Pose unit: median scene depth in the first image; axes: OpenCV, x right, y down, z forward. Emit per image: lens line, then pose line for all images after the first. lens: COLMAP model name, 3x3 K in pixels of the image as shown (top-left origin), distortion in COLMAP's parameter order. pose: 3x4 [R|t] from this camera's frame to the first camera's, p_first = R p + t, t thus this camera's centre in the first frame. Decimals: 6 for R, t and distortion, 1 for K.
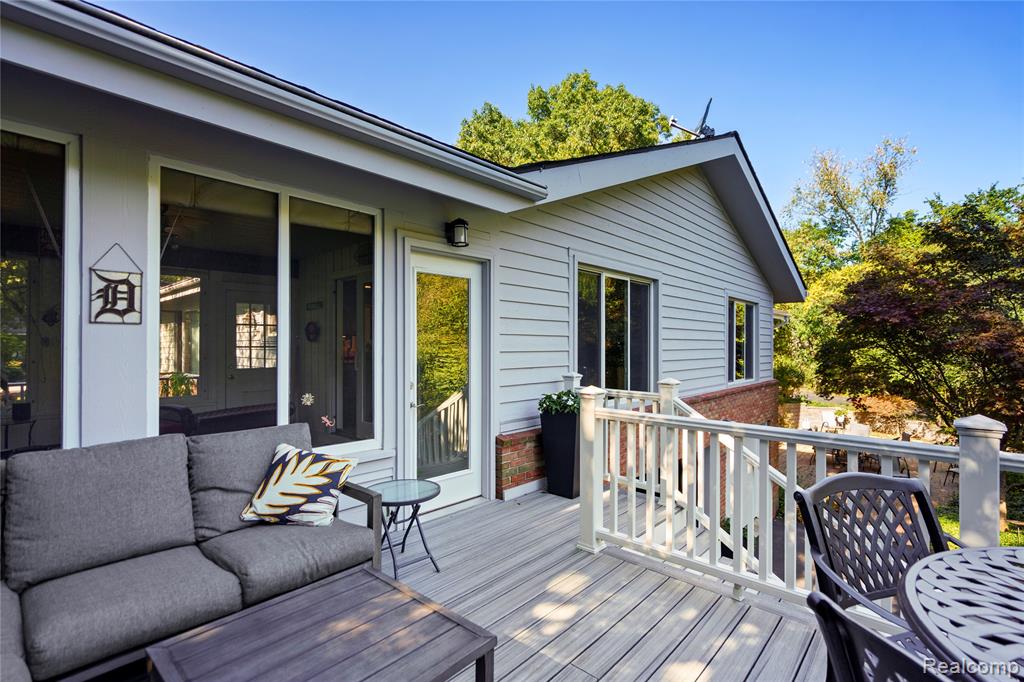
lens RADIAL K [[478.5, 0, 512.0], [0, 478.5, 341.0], [0, 0, 1]] dist [-0.000717, 0.000382]
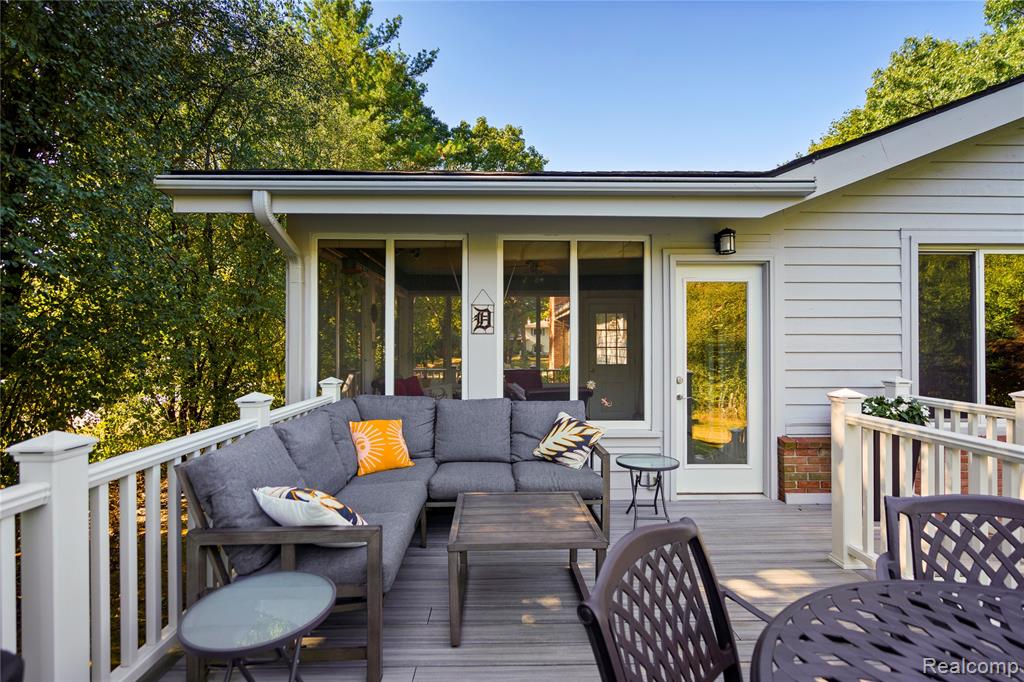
lens RADIAL K [[478.5, 0, 512.0], [0, 478.5, 341.0], [0, 0, 1]] dist [-0.000717, 0.000382]
pose [[0.684348, -0.008890, -0.729101, 0.381794], [0.007583, 0.999958, -0.005076, 0.000229], [0.729116, -0.002055, 0.684387, -0.101730]]
